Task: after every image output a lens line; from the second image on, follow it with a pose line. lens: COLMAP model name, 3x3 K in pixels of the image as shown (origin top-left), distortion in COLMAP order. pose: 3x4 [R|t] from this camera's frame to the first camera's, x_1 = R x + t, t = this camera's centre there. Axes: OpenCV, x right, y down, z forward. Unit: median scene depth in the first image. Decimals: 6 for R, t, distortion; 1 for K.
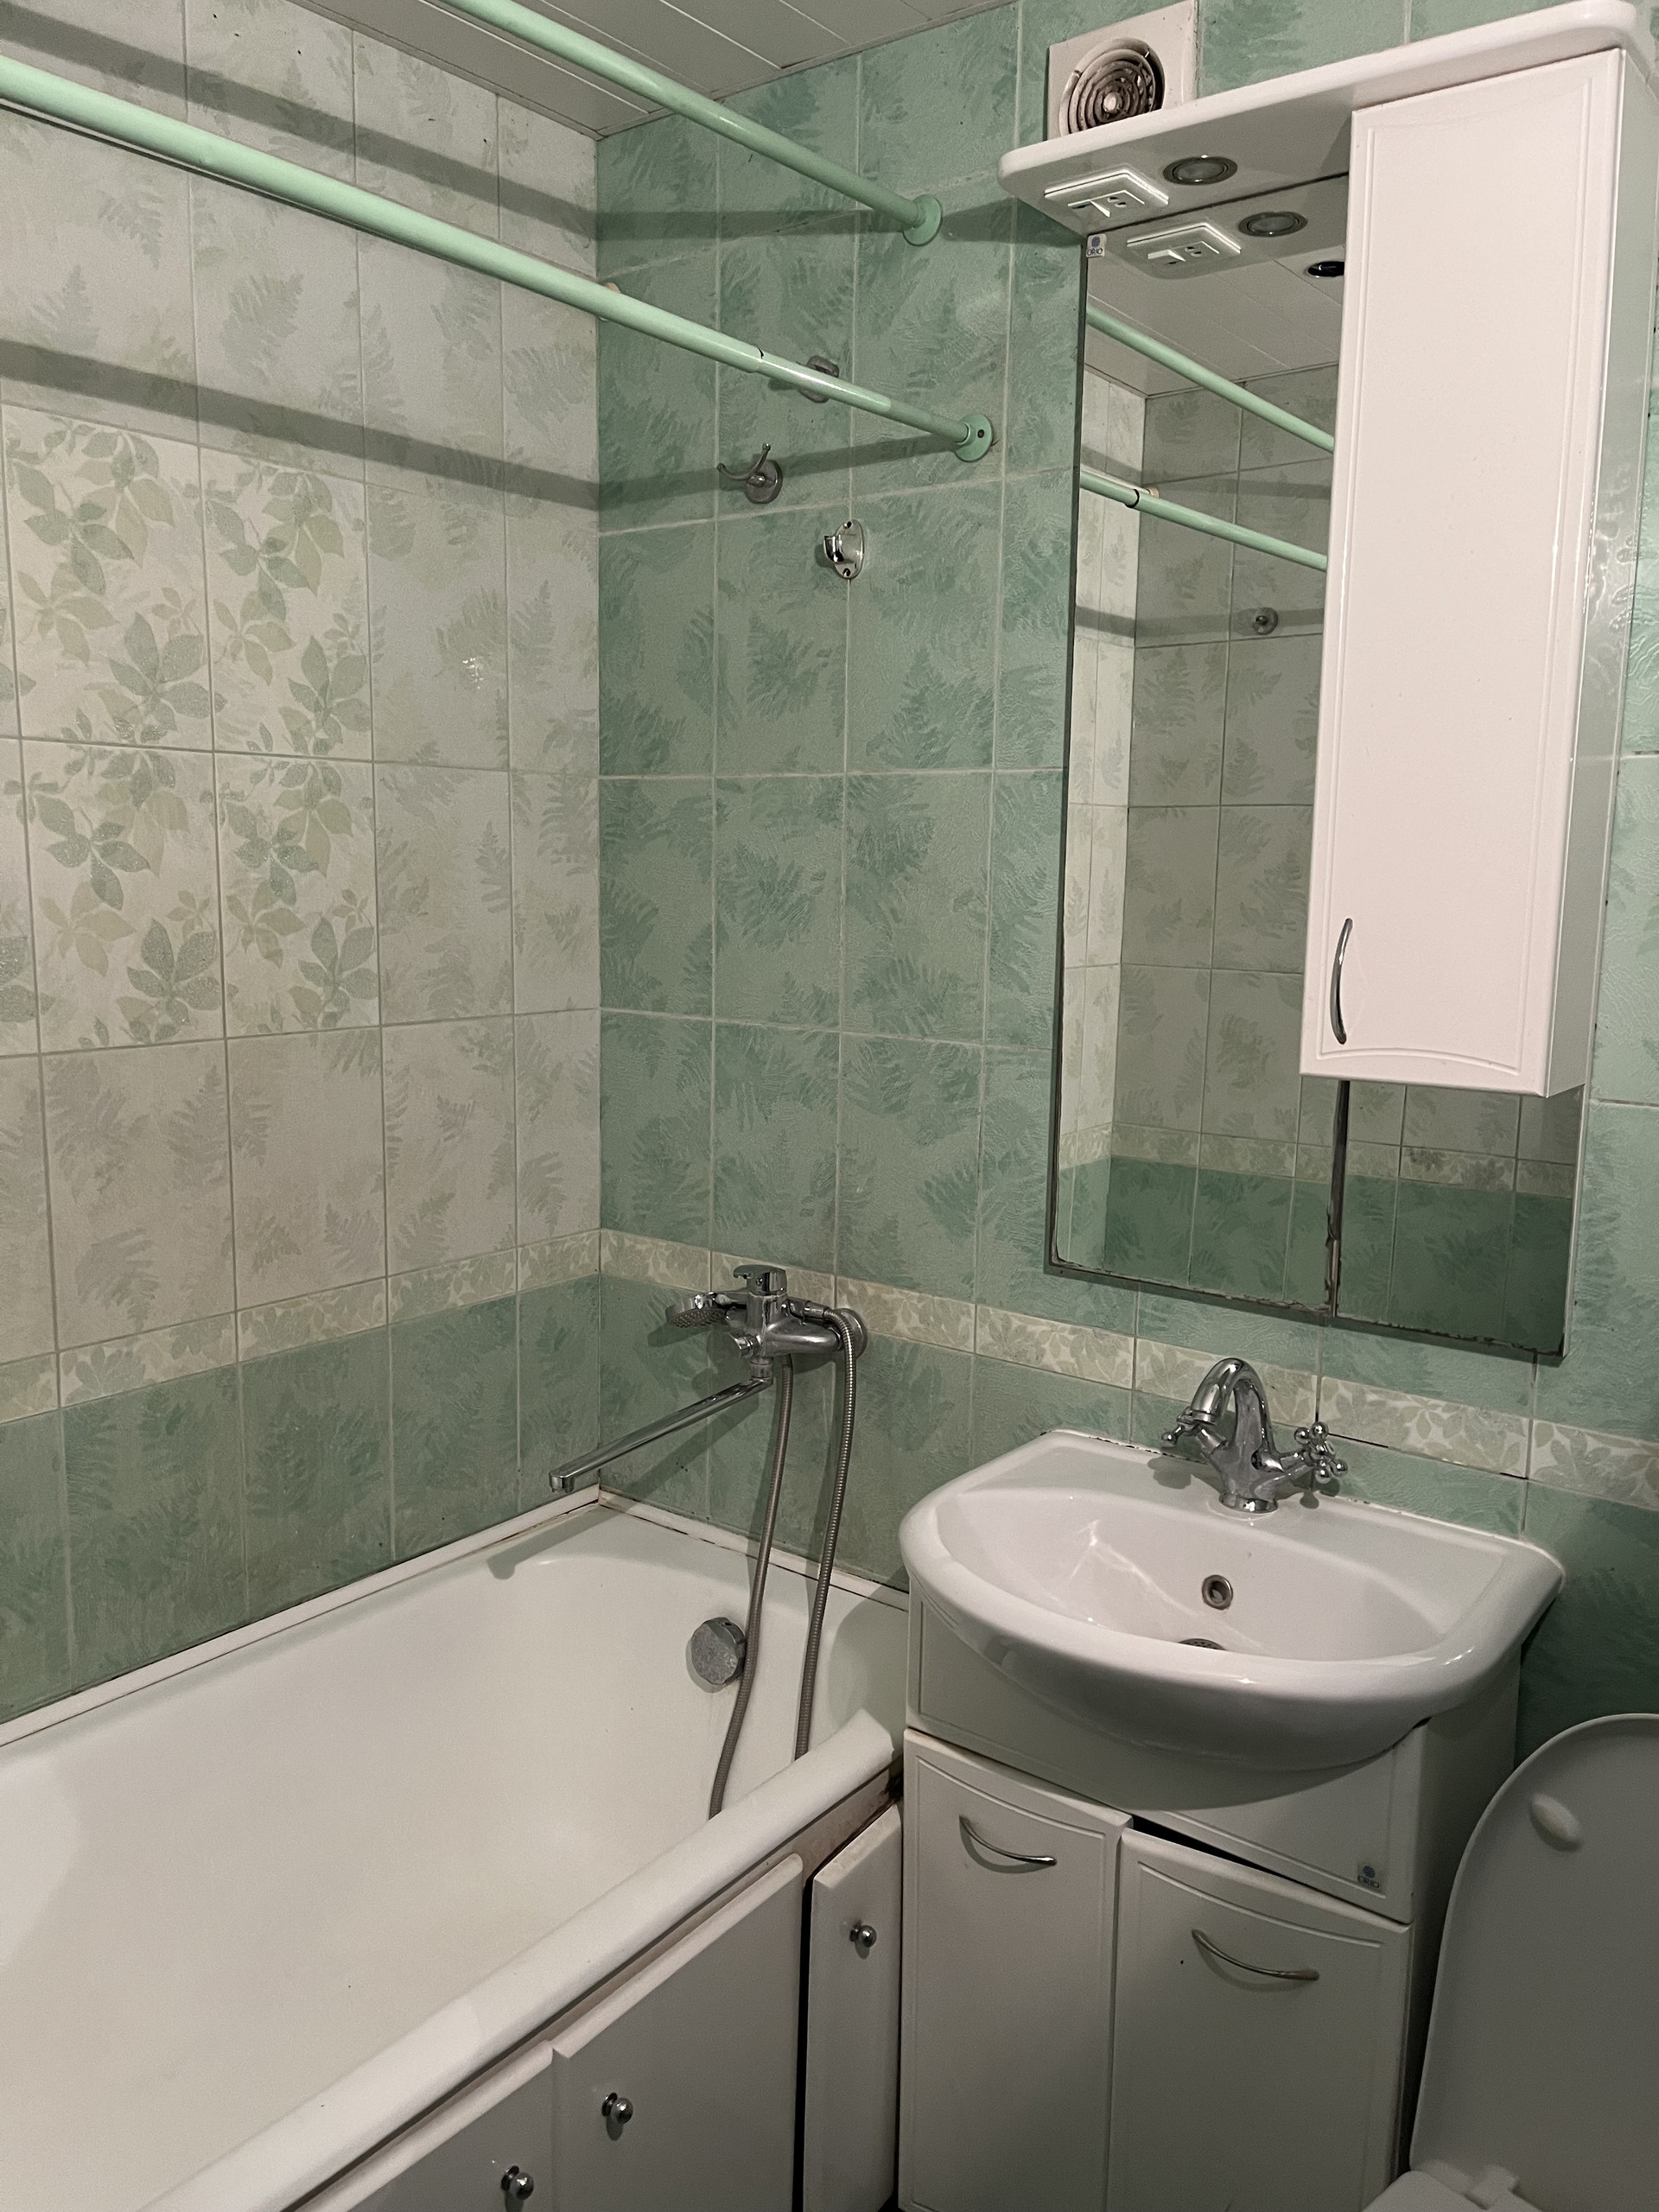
lens RADIAL K [[1687.8, 0, 831.6], [0, 1687.8, 1116.8], [0, 0, 1]] dist [0.063263, -0.061930]
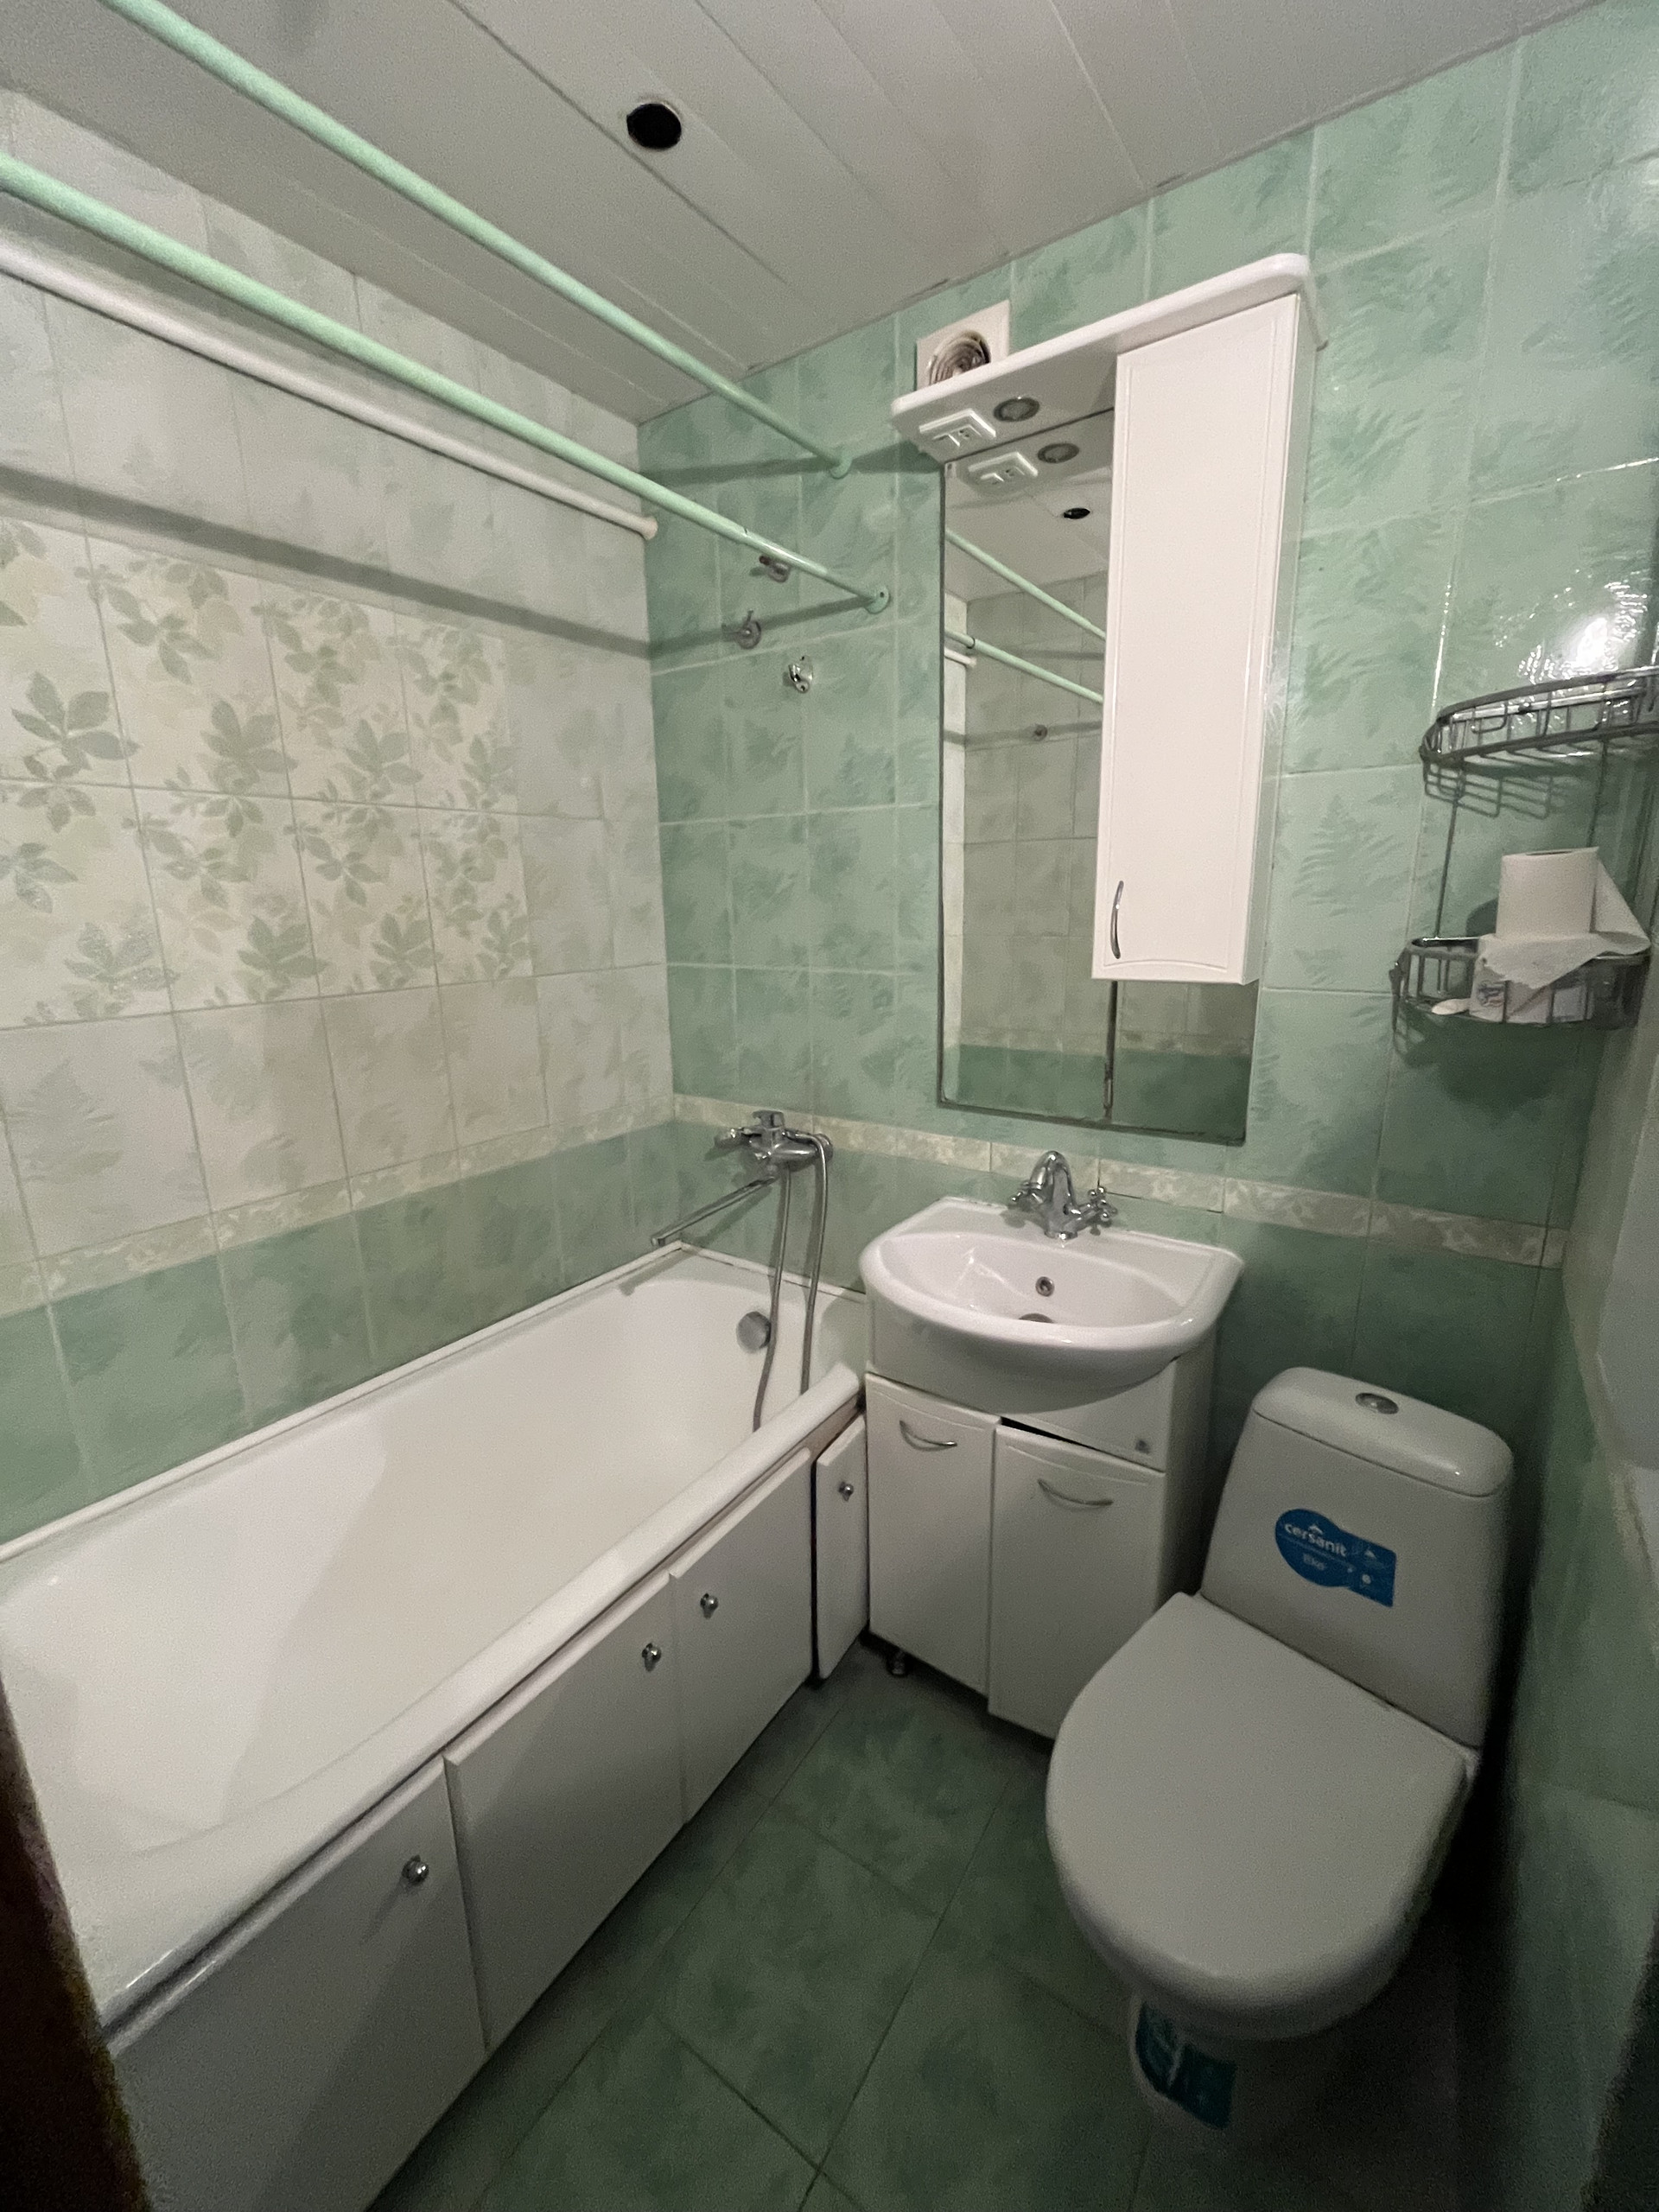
lens RADIAL K [[893.1, 0, 833.0], [0, 893.1, 1103.9], [0, 0, 1]] dist [-0.001400, -0.000915]
pose [[0.998491, -0.041988, 0.035405, -0.009701], [0.039138, 0.996211, 0.077666, 0.015849], [-0.038532, -0.076163, 0.996351, 0.111550]]
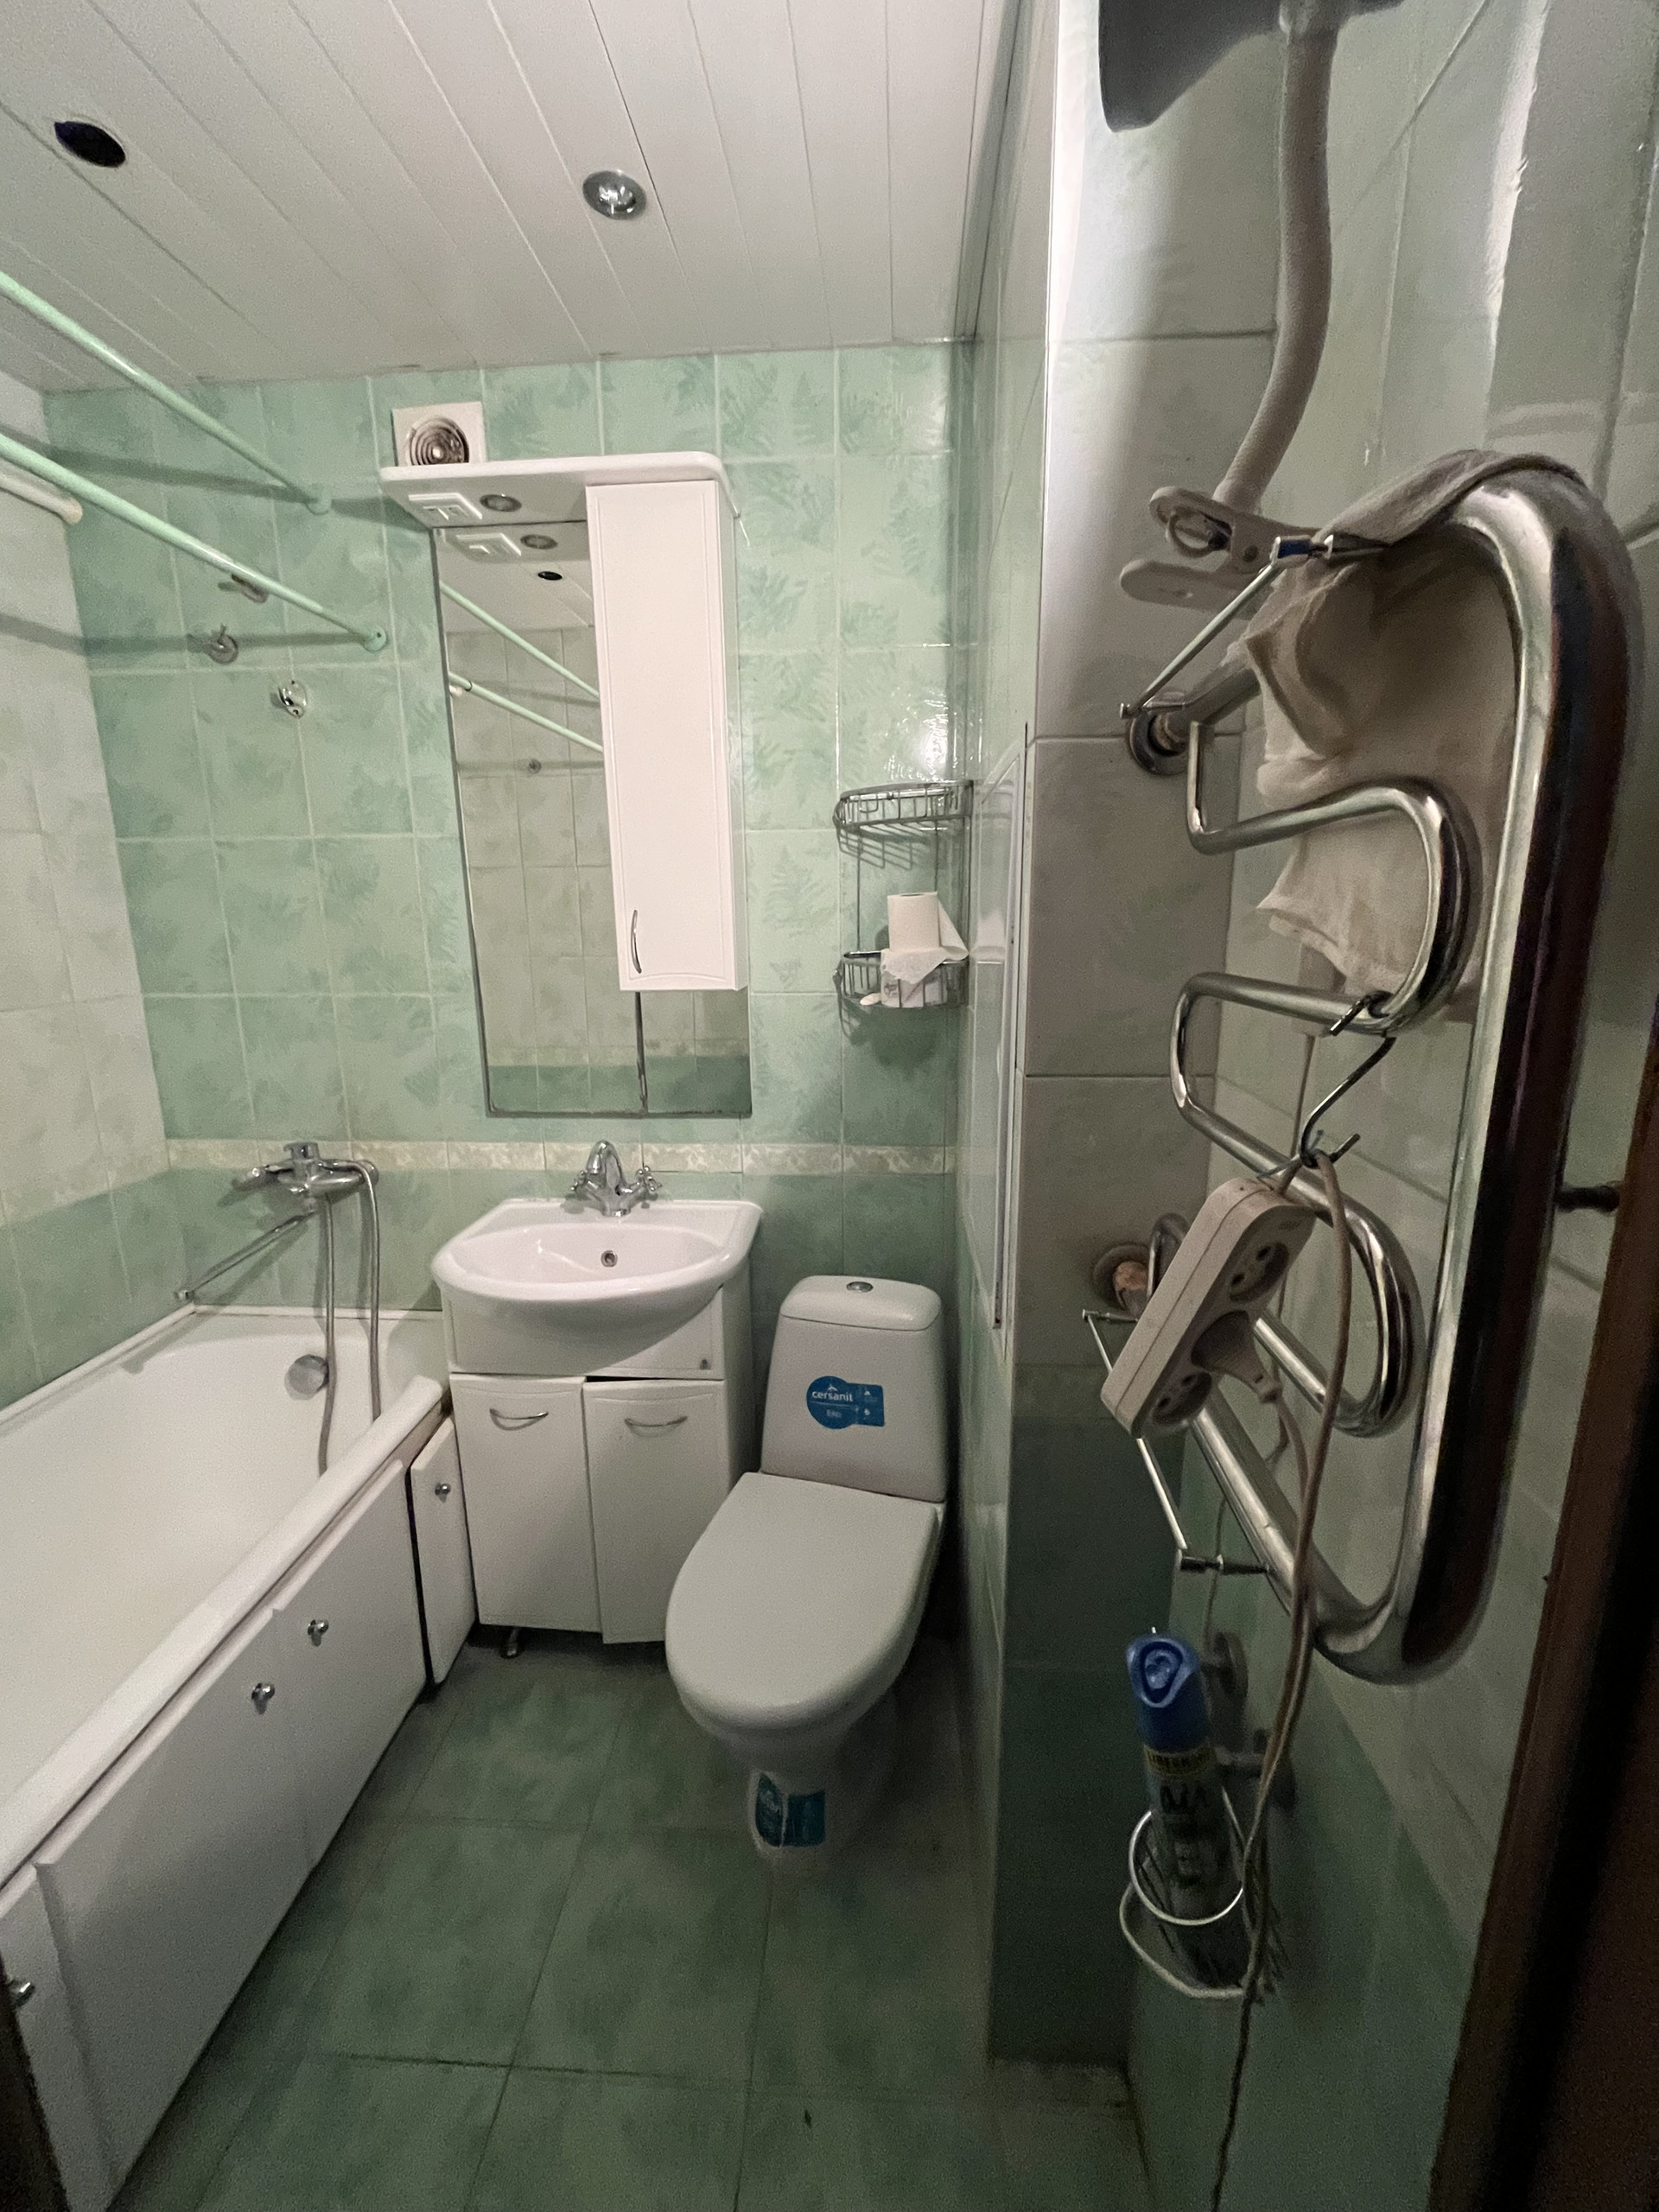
lens RADIAL K [[893.1, 0, 836.6], [0, 893.1, 1100.3], [0, 0, 1]] dist [-0.001400, -0.000915]
pose [[0.833562, -0.140257, 0.534324, -0.071946], [0.107897, 0.989940, 0.091532, 0.027538], [-0.541786, -0.018645, 0.840310, -0.008897]]
